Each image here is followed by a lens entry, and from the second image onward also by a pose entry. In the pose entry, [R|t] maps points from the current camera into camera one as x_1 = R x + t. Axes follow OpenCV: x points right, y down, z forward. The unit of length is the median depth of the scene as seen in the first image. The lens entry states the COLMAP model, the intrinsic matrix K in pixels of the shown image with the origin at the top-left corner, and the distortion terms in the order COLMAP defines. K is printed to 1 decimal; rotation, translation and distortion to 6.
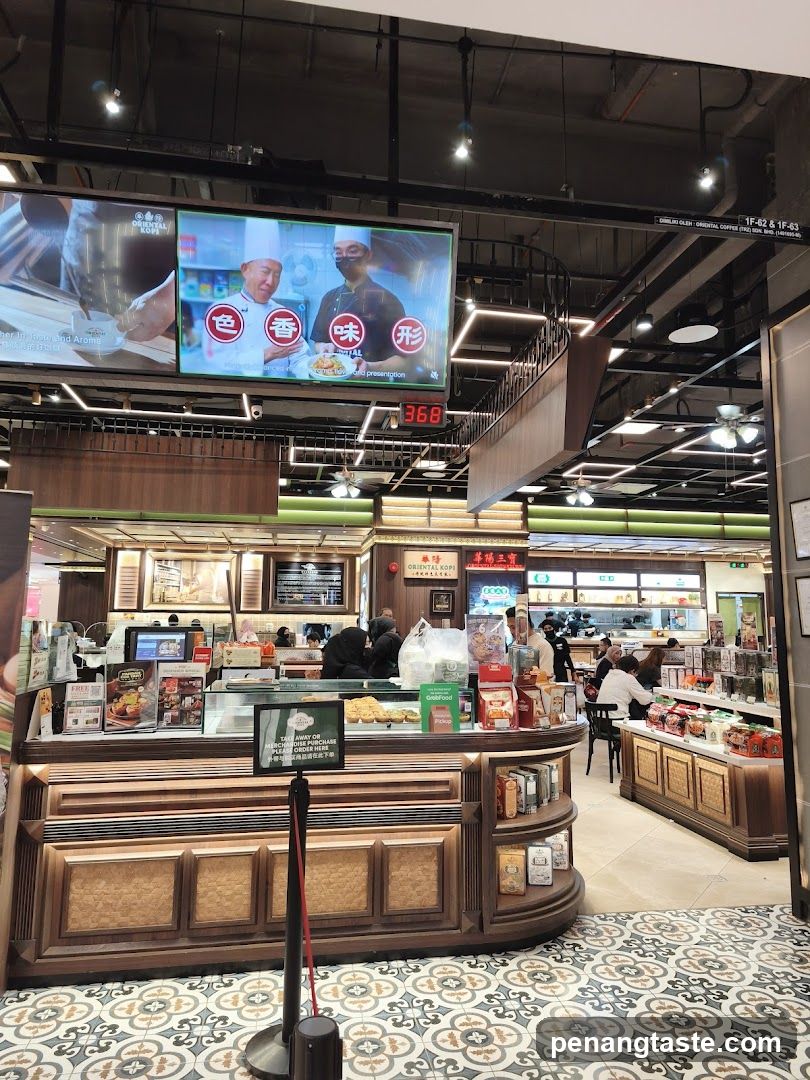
lens RADIAL K [[688.4, 0, 405.0], [0, 688.4, 540.0], [0, 0, 1]] dist [0.057749, -0.048231]
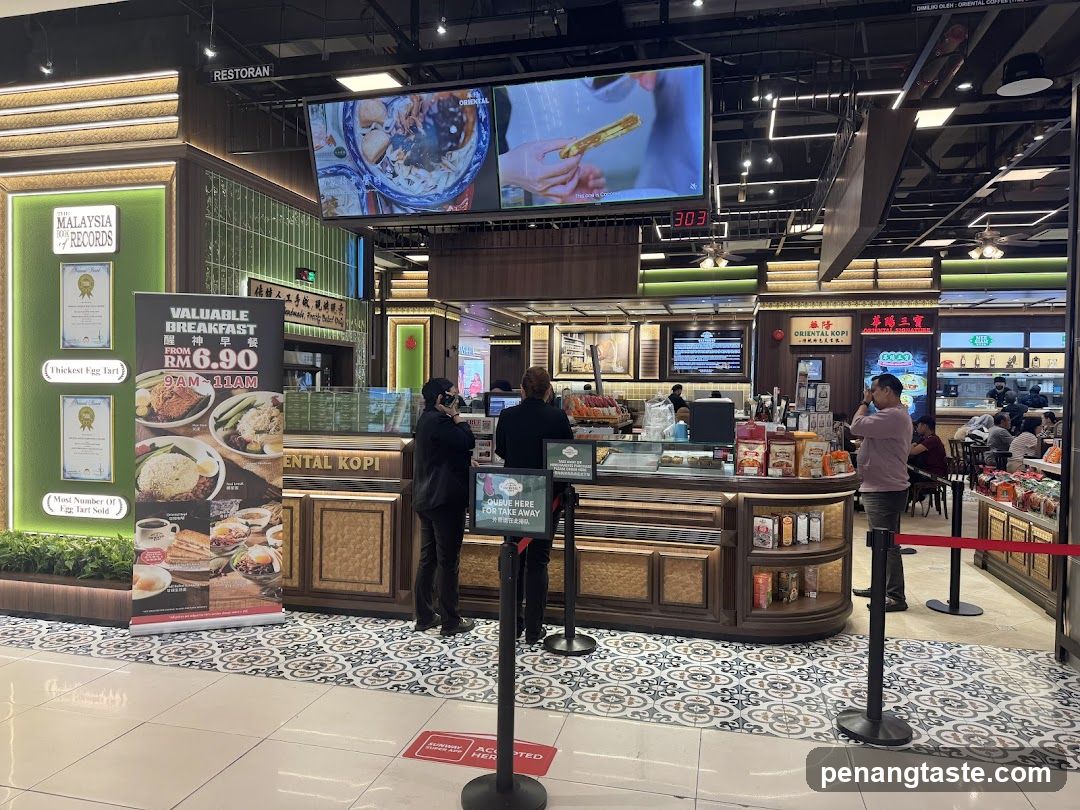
lens RADIAL K [[741.5, 0, 540.0], [0, 741.5, 405.0], [0, 0, 1]] dist [0.003354, -0.001189]
pose [[0.914748, 0.009341, -0.403916, 0.097907], [0.046167, 0.990768, 0.127465, -0.011472], [0.401378, -0.135246, 0.905872, -0.101718]]
